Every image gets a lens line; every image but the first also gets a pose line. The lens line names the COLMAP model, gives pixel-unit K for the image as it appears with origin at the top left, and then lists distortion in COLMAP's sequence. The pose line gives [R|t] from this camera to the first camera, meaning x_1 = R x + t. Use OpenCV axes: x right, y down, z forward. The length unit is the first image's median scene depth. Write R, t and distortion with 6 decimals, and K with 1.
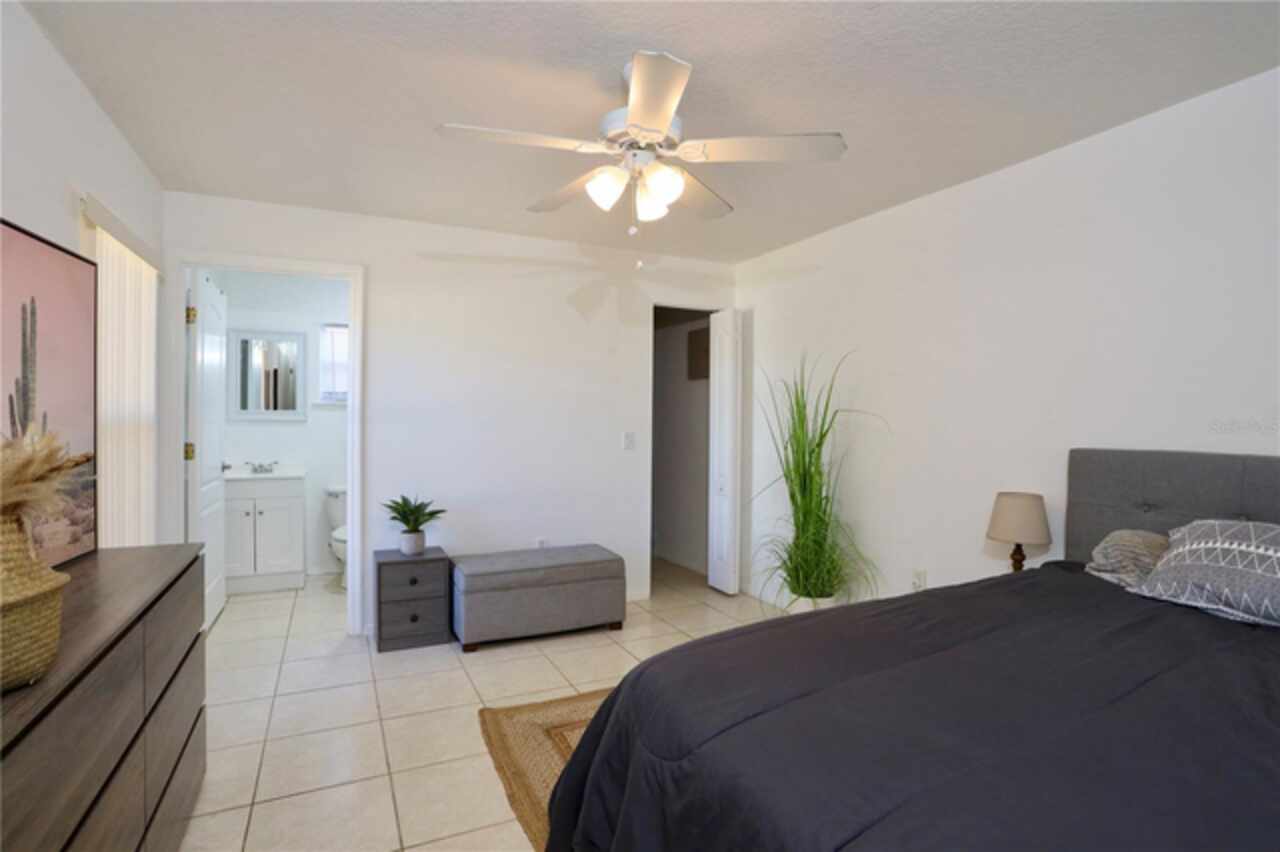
lens RADIAL K [[639.0, 0, 642.8], [0, 639.0, 427.8], [0, 0, 1]] dist [-0.002296, -0.000362]
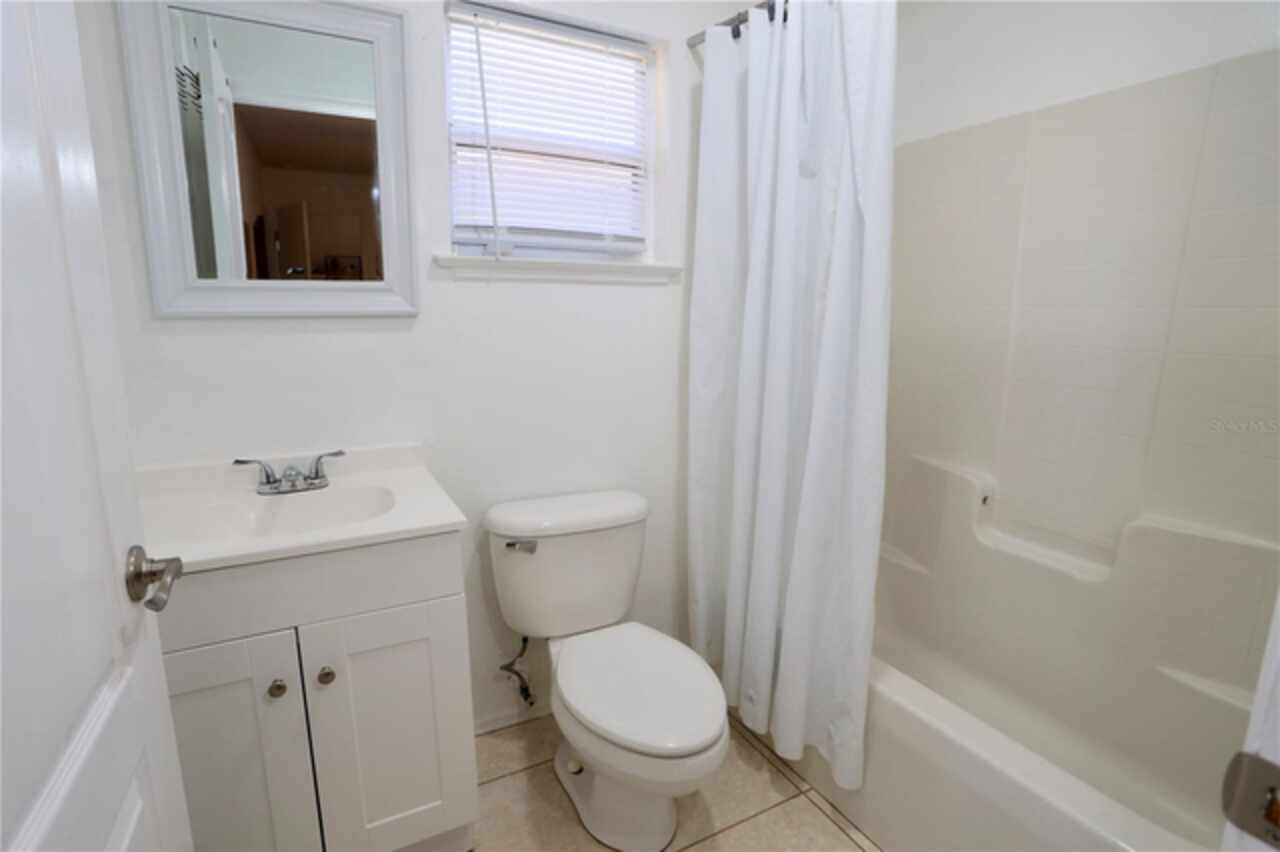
lens RADIAL K [[639.0, 0, 638.1], [0, 639.0, 424.2], [0, 0, 1]] dist [-0.002296, -0.000362]
pose [[0.999302, -0.015007, 0.034220, -0.437874], [0.009248, 0.986644, 0.162626, -0.007579], [-0.036204, -0.162196, 0.986094, 0.691585]]
